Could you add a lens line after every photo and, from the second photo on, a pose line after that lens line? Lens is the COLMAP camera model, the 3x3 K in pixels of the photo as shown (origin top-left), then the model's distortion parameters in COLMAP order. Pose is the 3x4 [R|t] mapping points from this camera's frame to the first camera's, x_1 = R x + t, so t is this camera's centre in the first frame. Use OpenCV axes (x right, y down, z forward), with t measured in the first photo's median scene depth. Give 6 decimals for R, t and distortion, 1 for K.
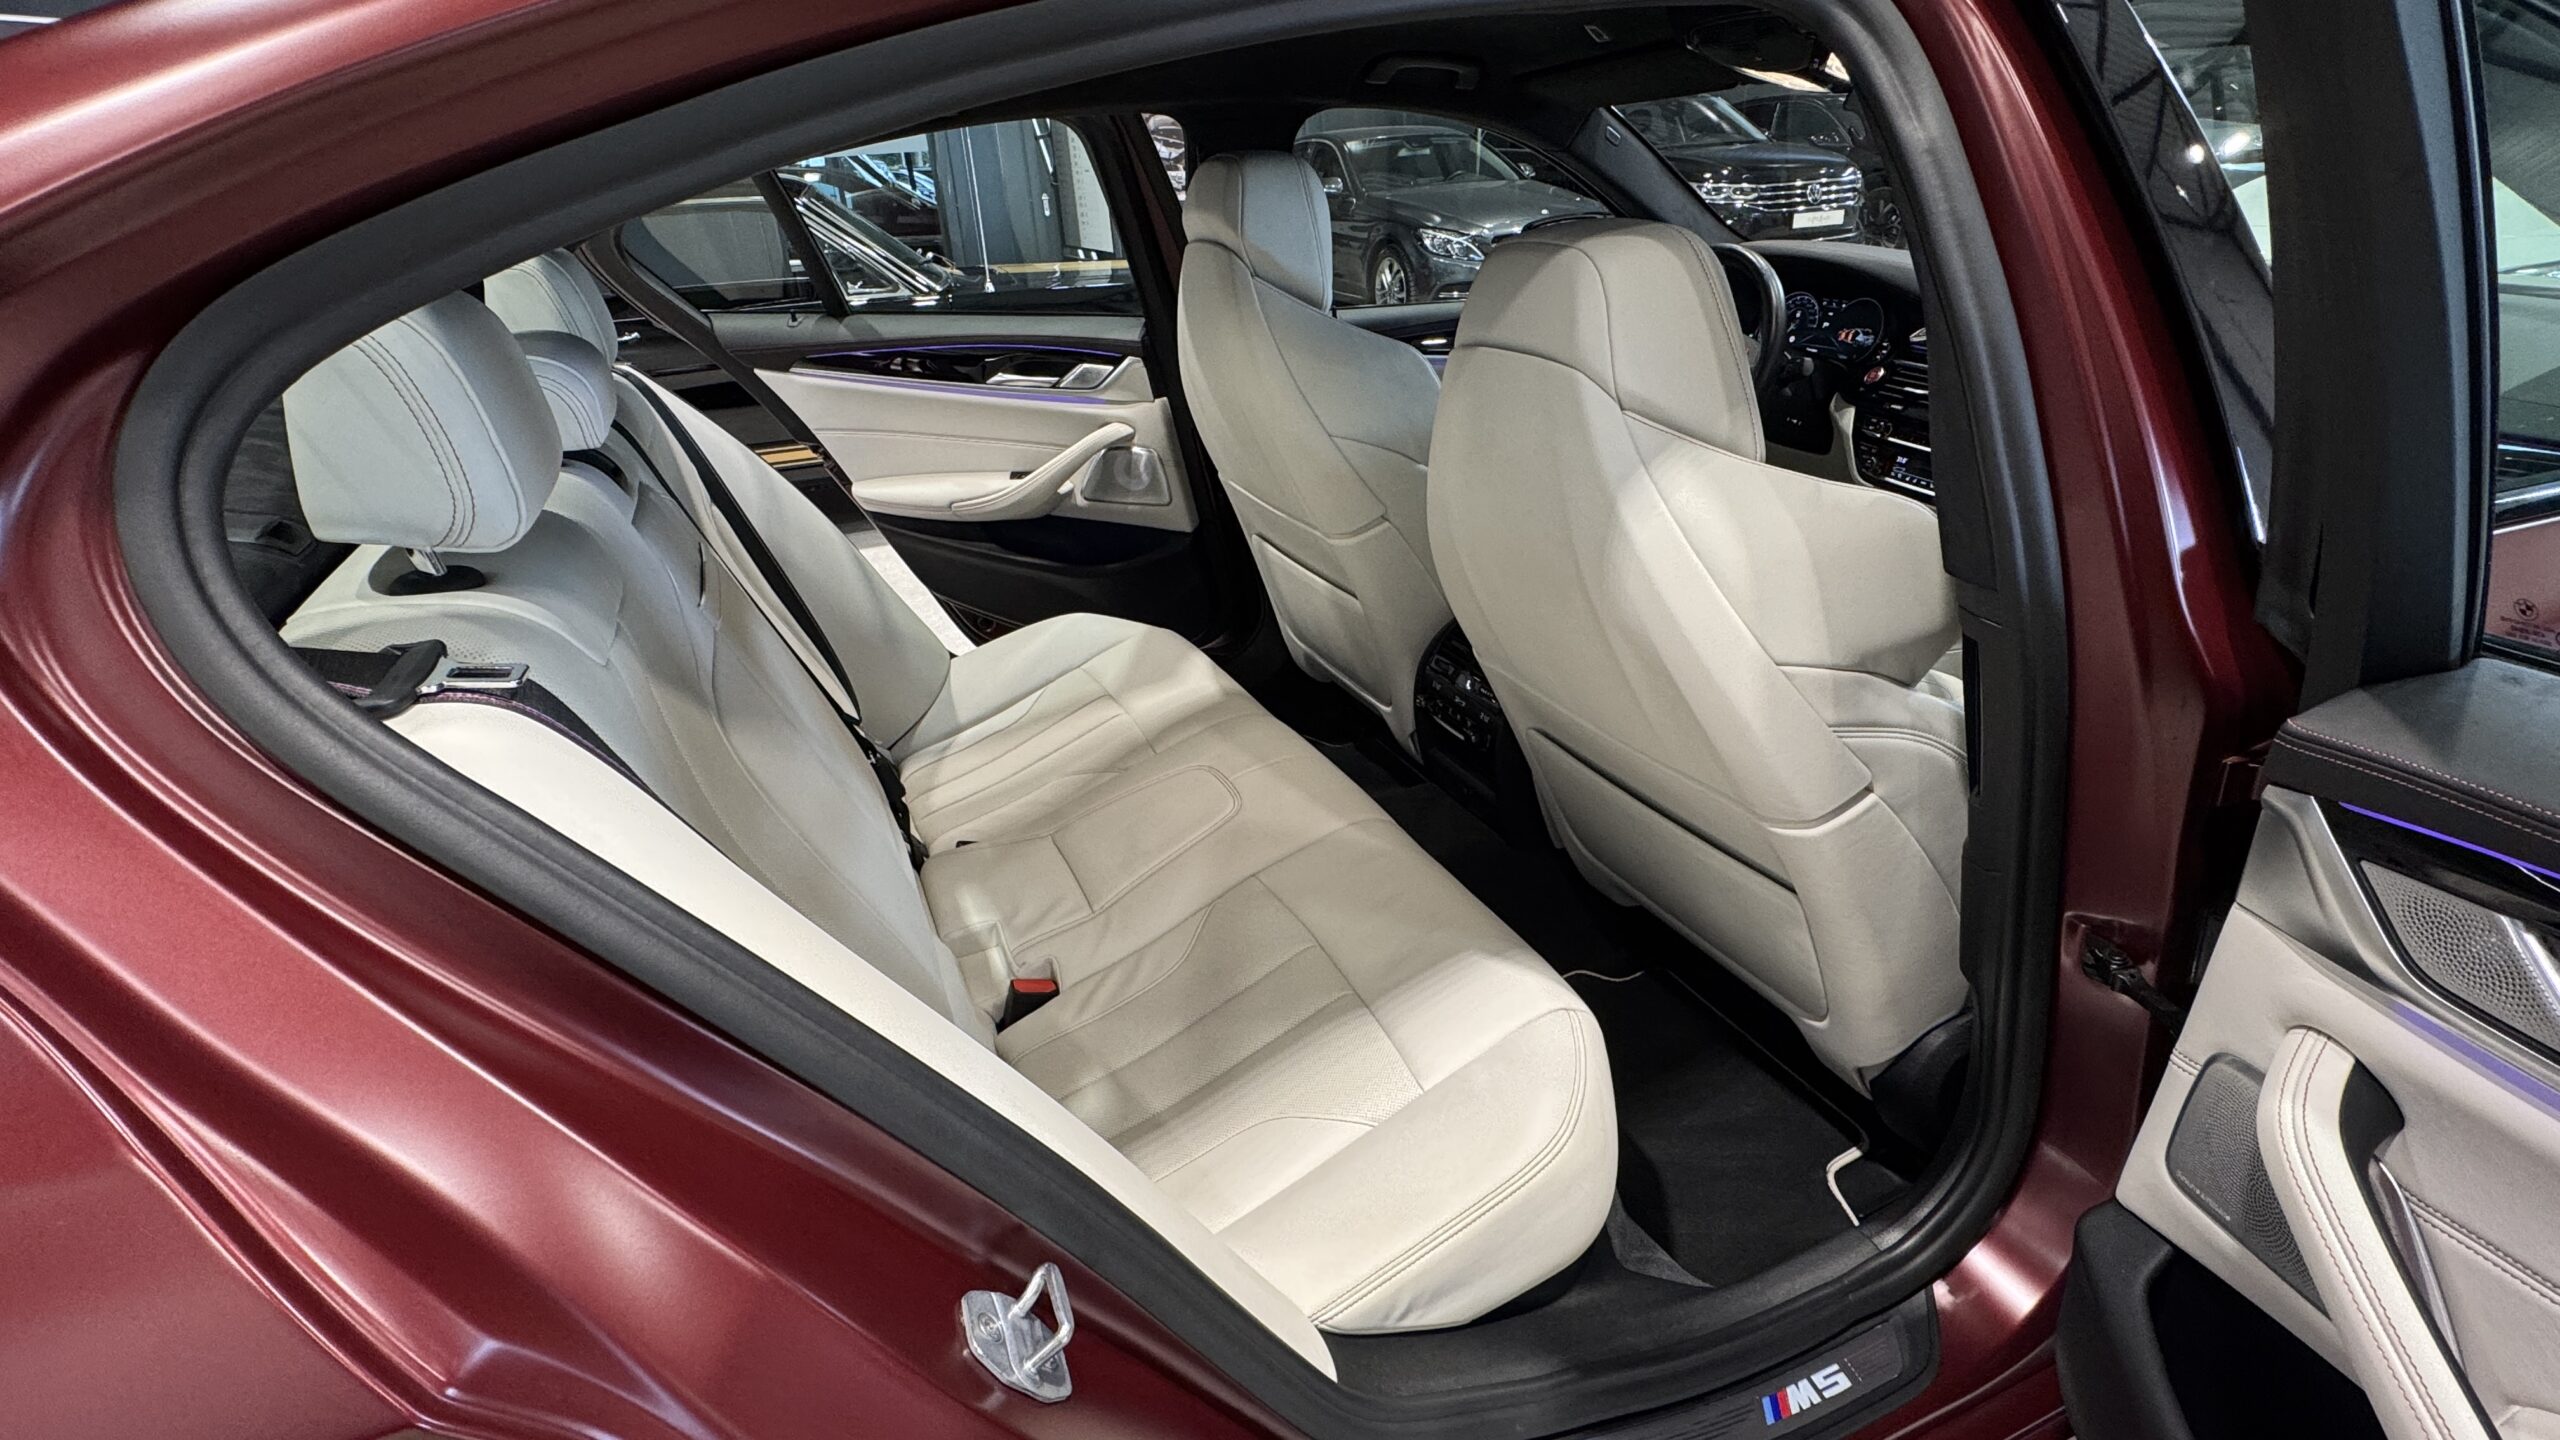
lens RADIAL K [[1194.5, 0, 1276.4], [0, 1194.5, 714.7], [0, 0, 1]] dist [-0.001940, -0.000536]
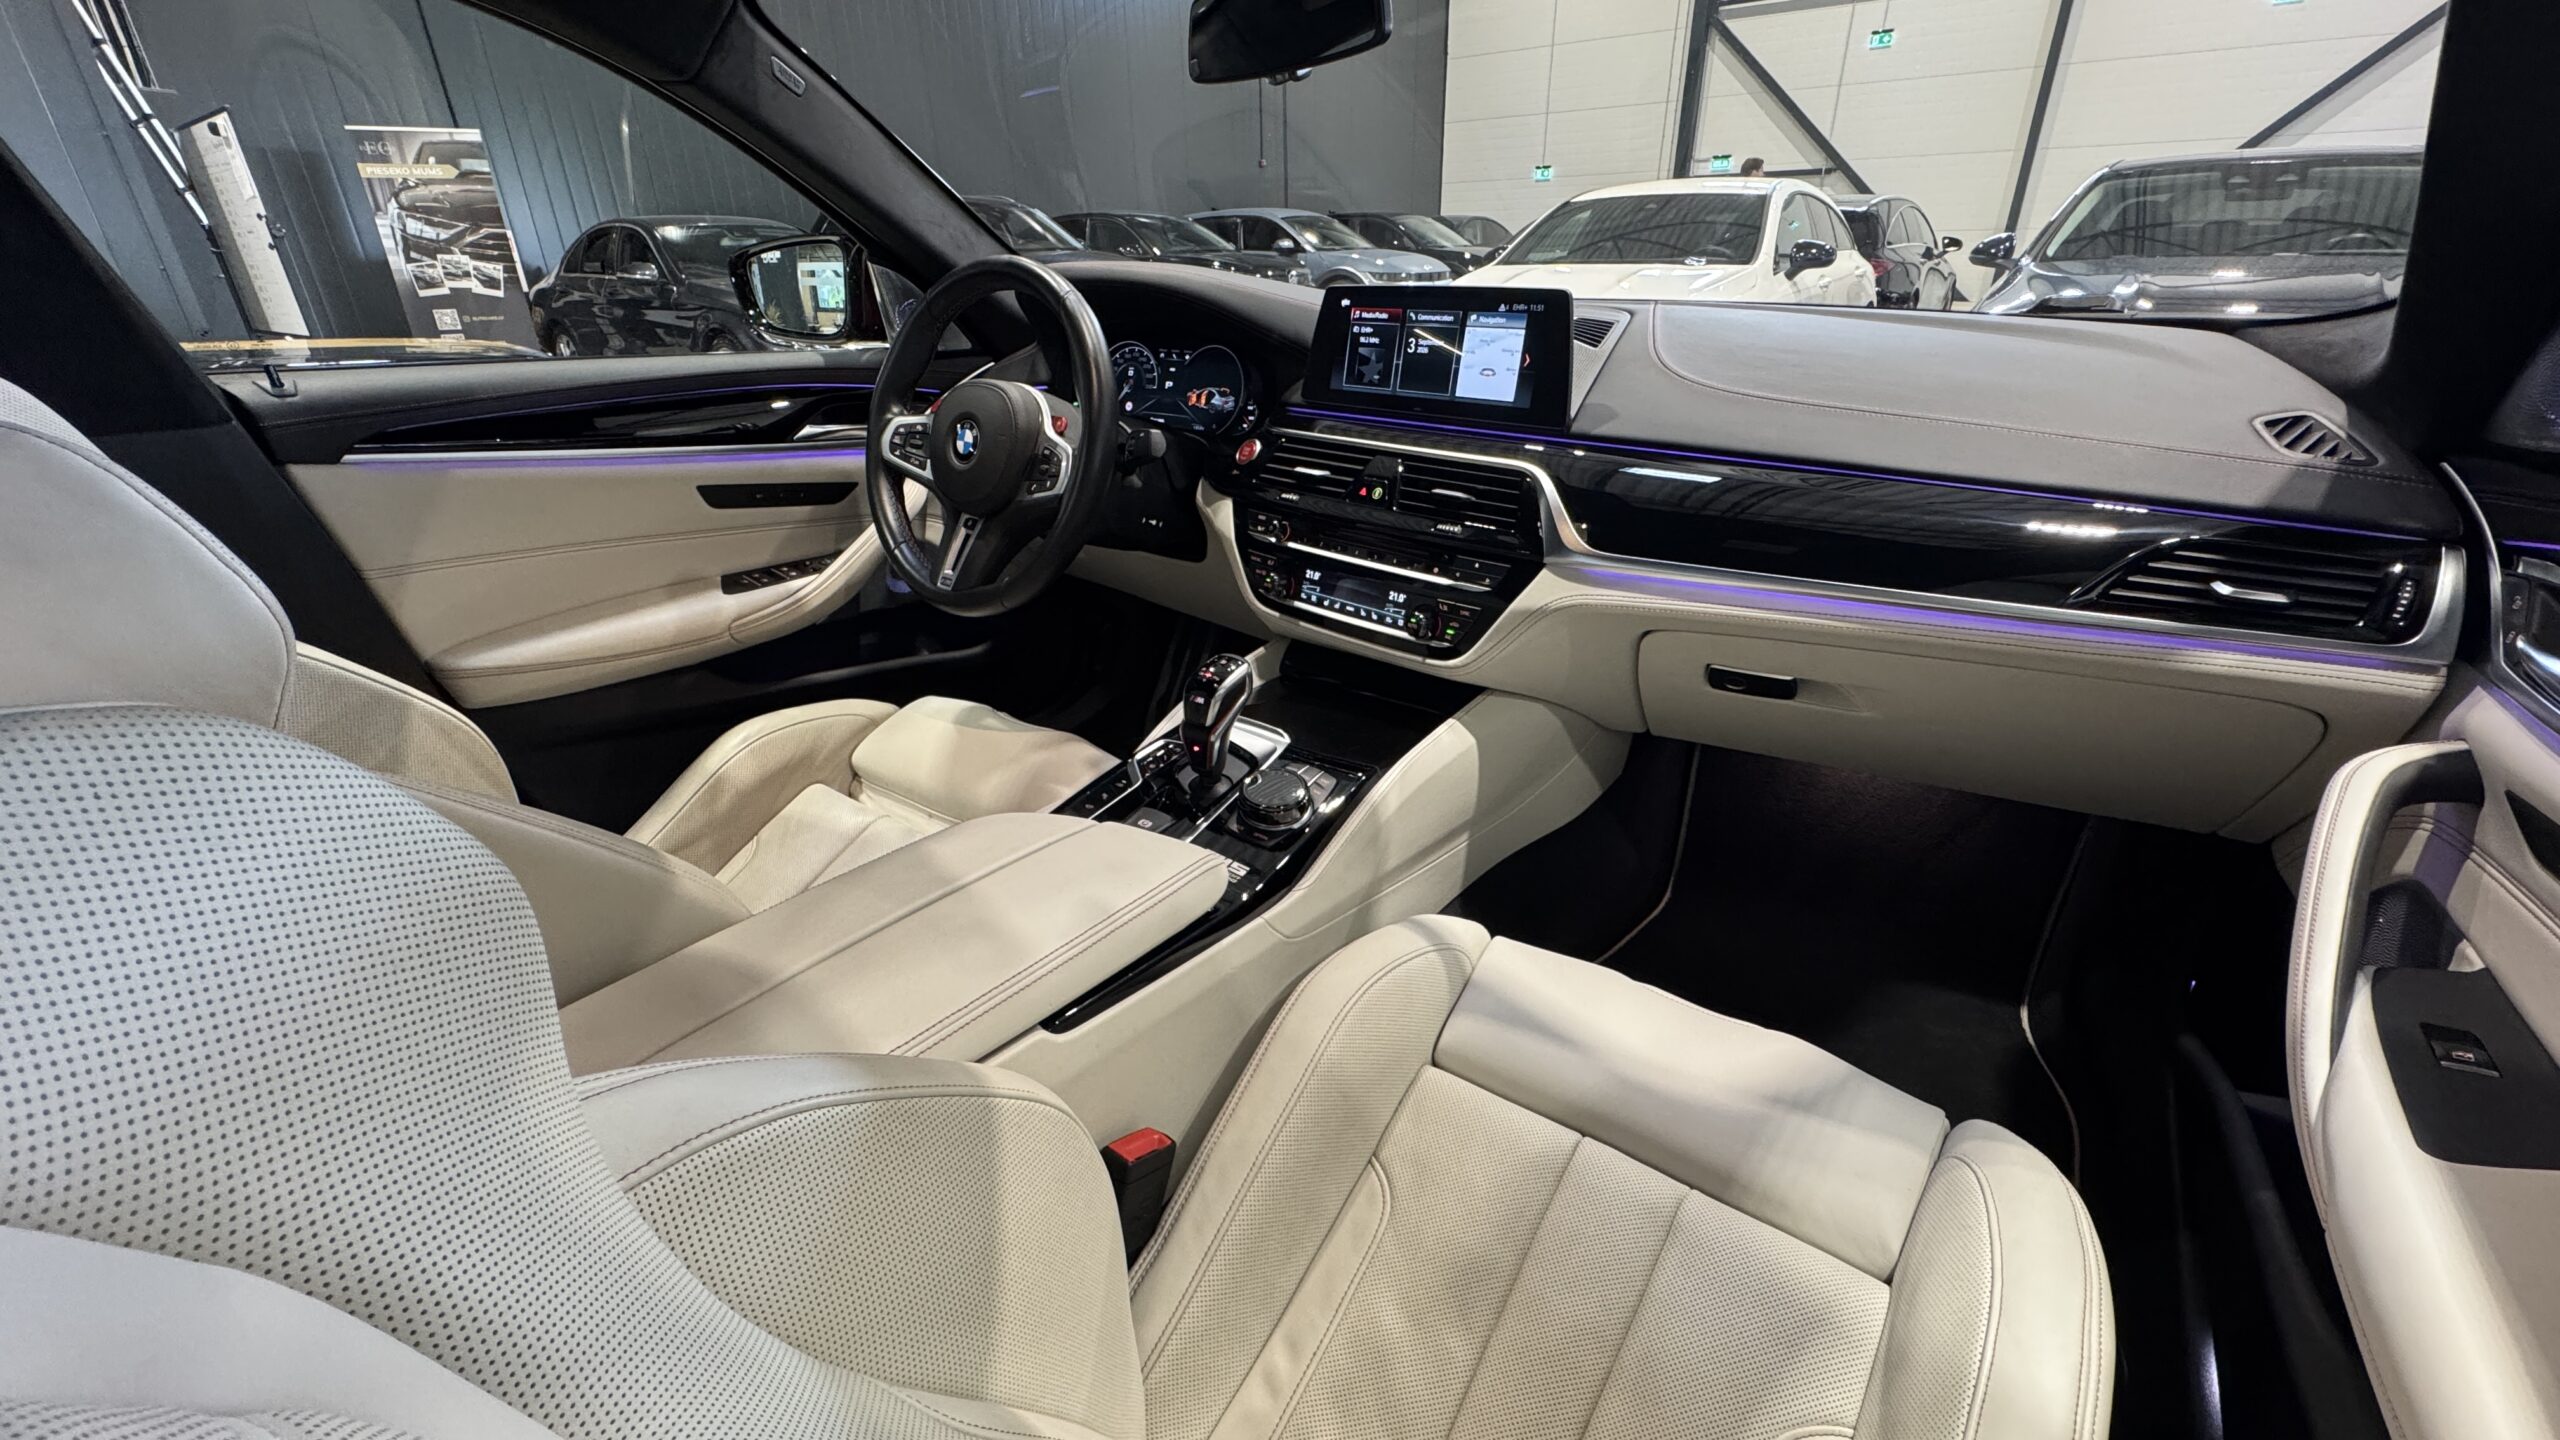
lens RADIAL K [[1023.6, 0, 1275.4], [0, 1023.6, 713.9], [0, 0, 1]] dist [-0.000654, -0.000458]
pose [[0.868508, -0.163675, 0.467872, 0.202902], [0.179852, 0.983640, 0.010247, -0.131589], [-0.461895, 0.075248, 0.883737, 0.458161]]
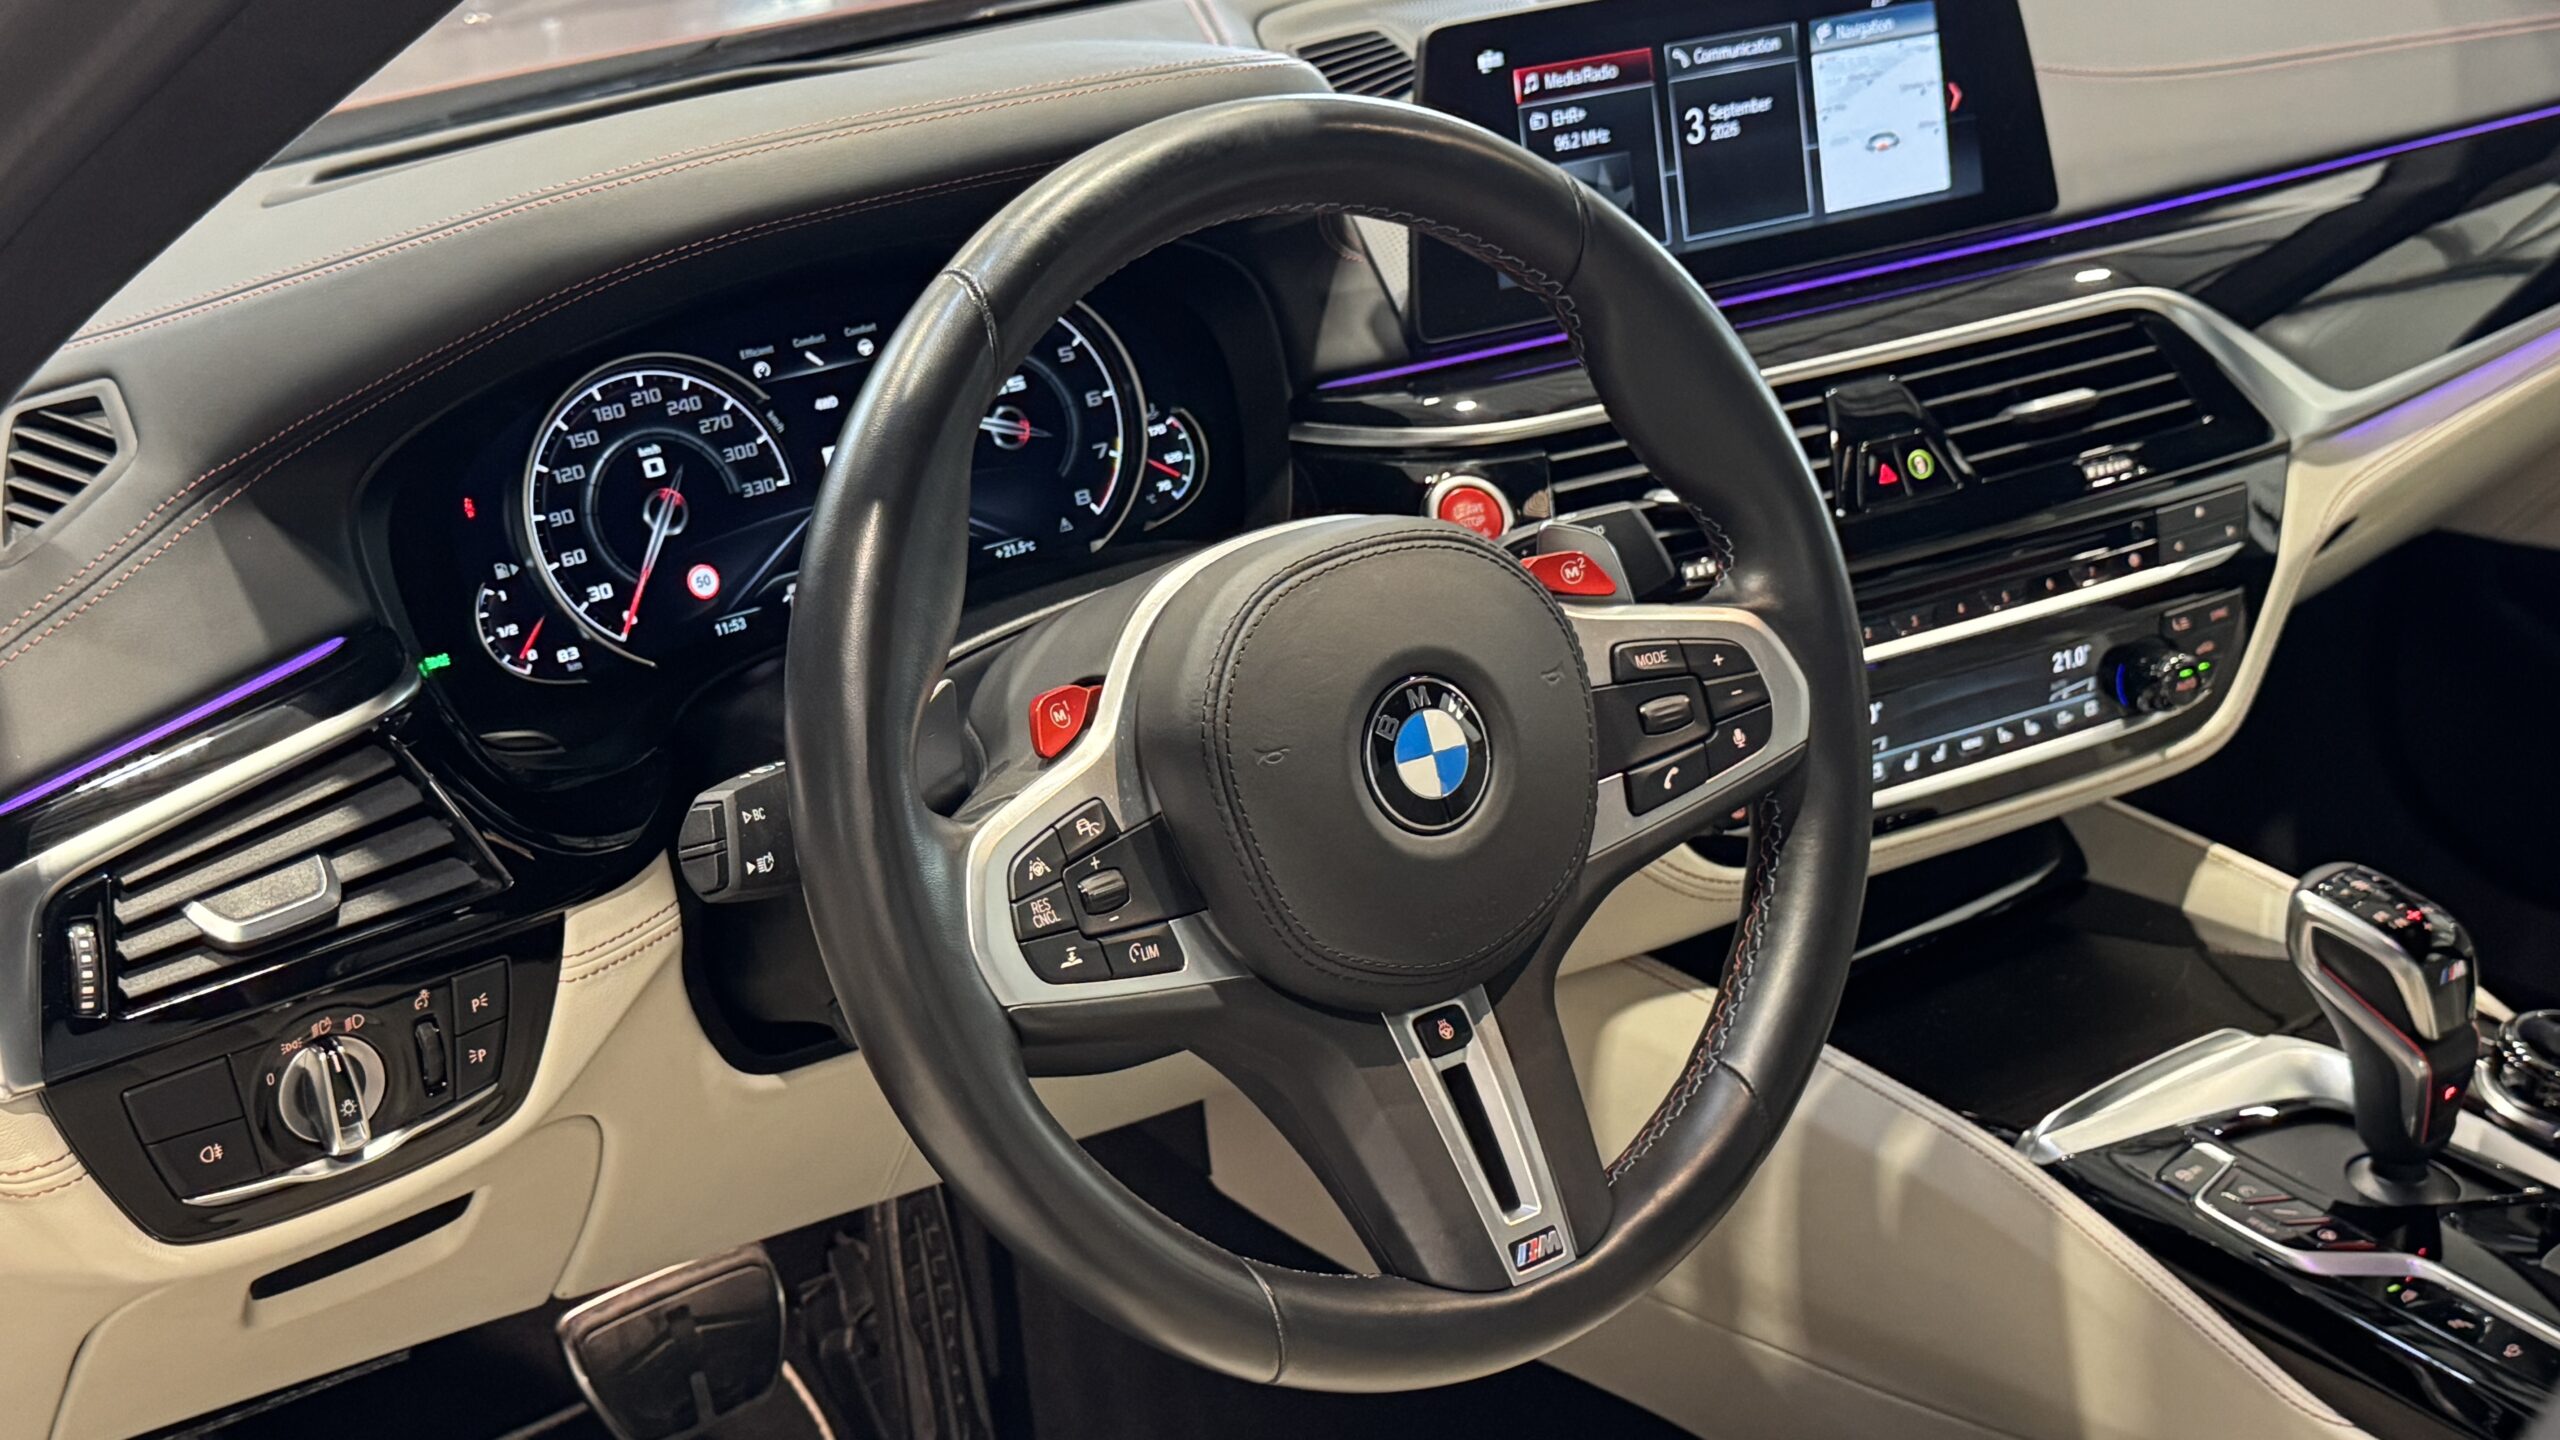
lens RADIAL K [[3225.8, 0, 1281.6], [0, 3225.8, 727.6], [0, 0, 1]] dist [0.146124, -0.011679]
pose [[-0.247792, -0.287069, 0.925306, -0.083218], [0.469472, 0.799881, 0.373879, -0.476663], [-0.847464, 0.527049, -0.063433, 1.031617]]
